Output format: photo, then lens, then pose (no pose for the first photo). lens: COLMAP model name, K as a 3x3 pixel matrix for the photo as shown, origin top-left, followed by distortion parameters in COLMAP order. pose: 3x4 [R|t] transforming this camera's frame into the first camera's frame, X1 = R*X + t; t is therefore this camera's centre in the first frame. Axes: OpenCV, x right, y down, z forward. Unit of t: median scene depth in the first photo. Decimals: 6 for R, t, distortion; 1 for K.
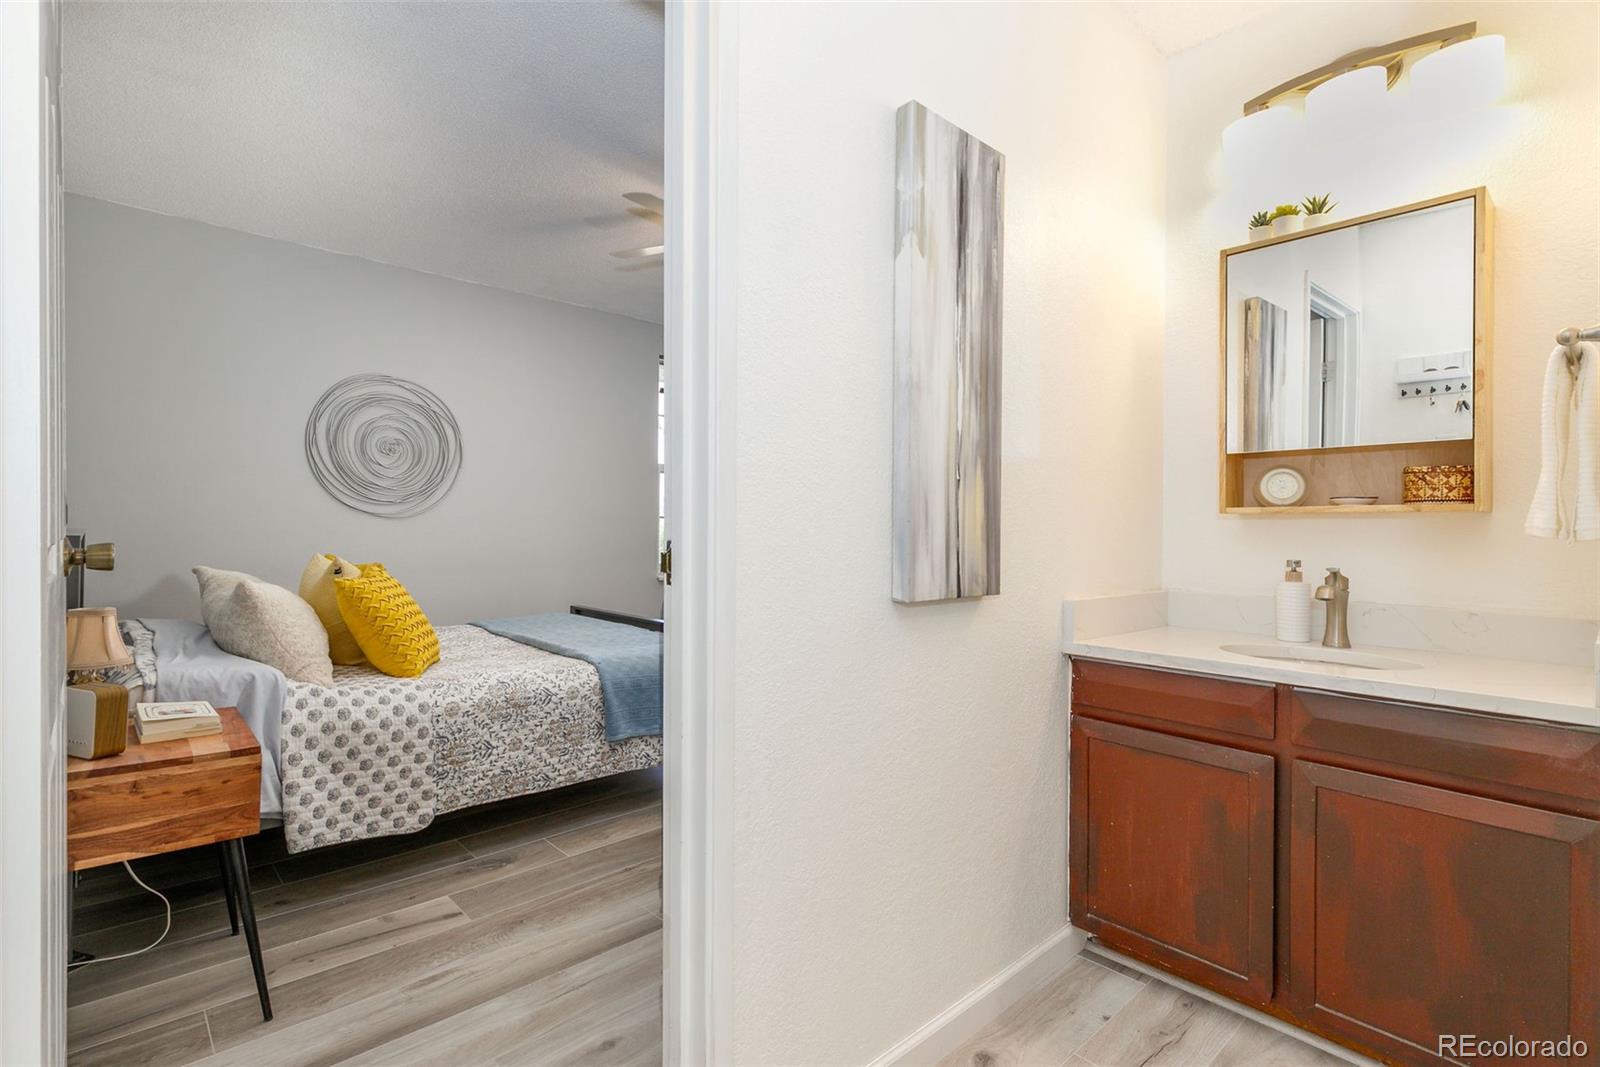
lens RADIAL K [[728.3, 0, 778.1], [0, 728.3, 522.5], [0, 0, 1]] dist [0.015806, -0.001572]
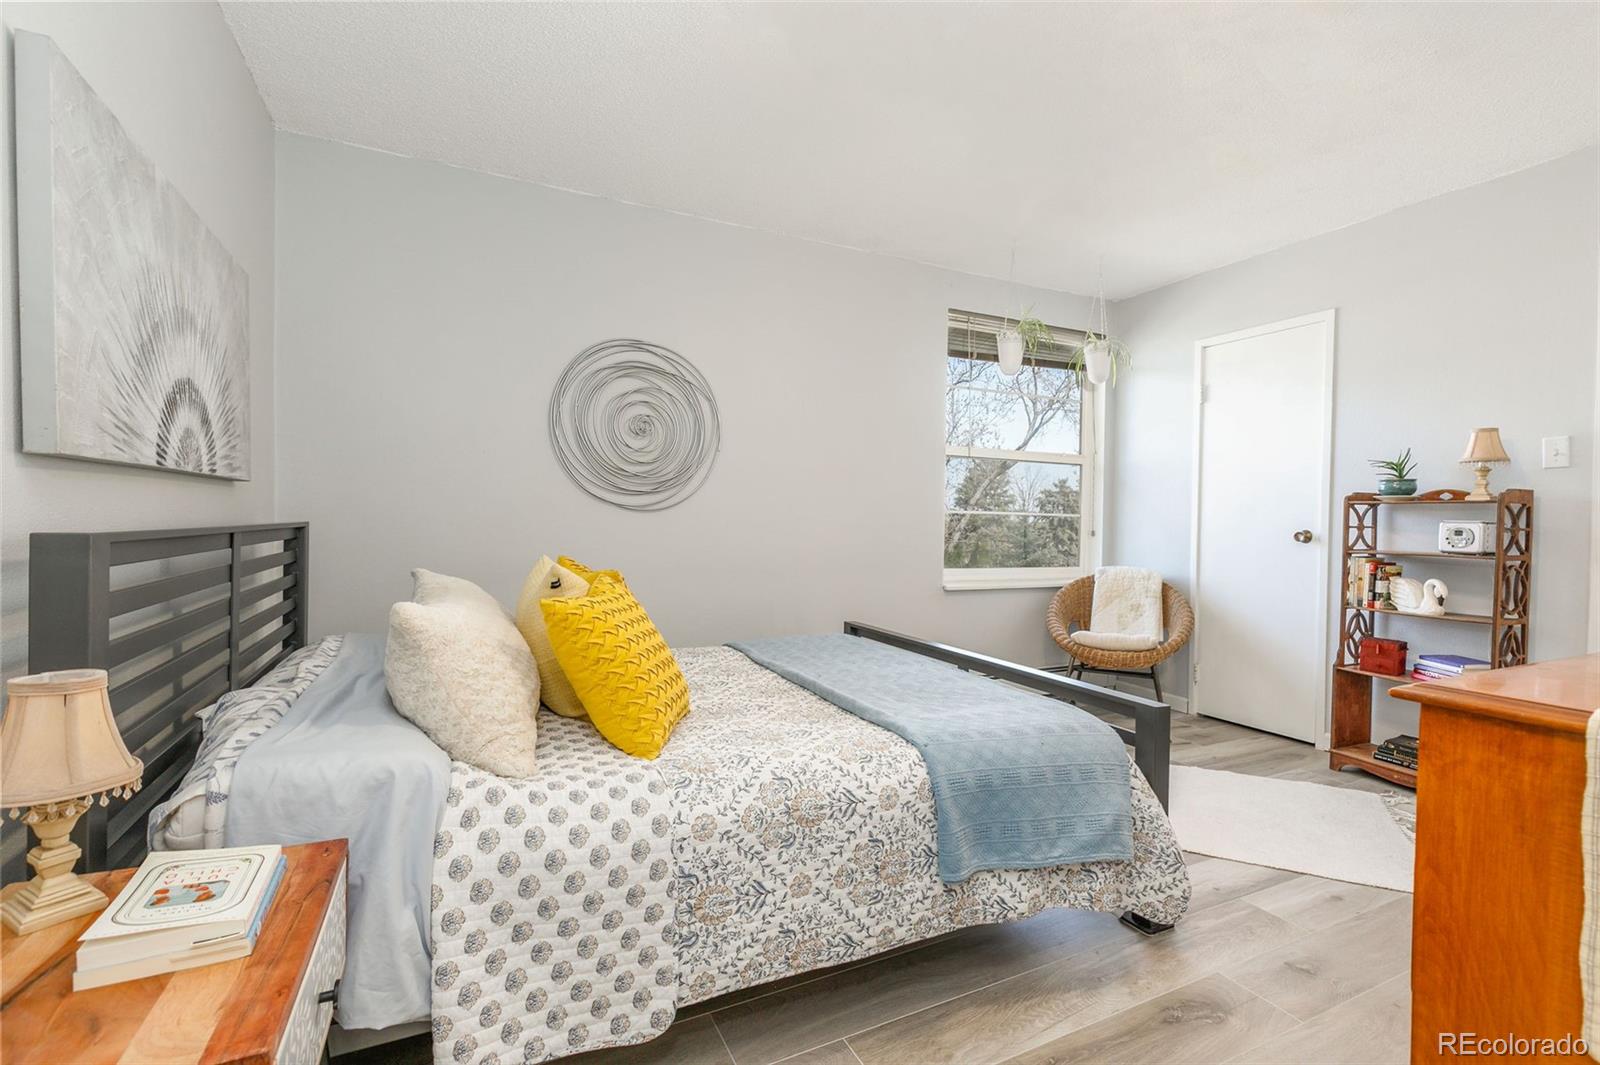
lens RADIAL K [[728.3, 0, 822.6], [0, 728.3, 515.9], [0, 0, 1]] dist [0.015806, -0.001572]
pose [[0.964642, 0.002812, -0.263550, -0.193331], [-0.004271, 0.999979, -0.004960, 0.004288], [0.263530, 0.005910, 0.964633, 0.442906]]
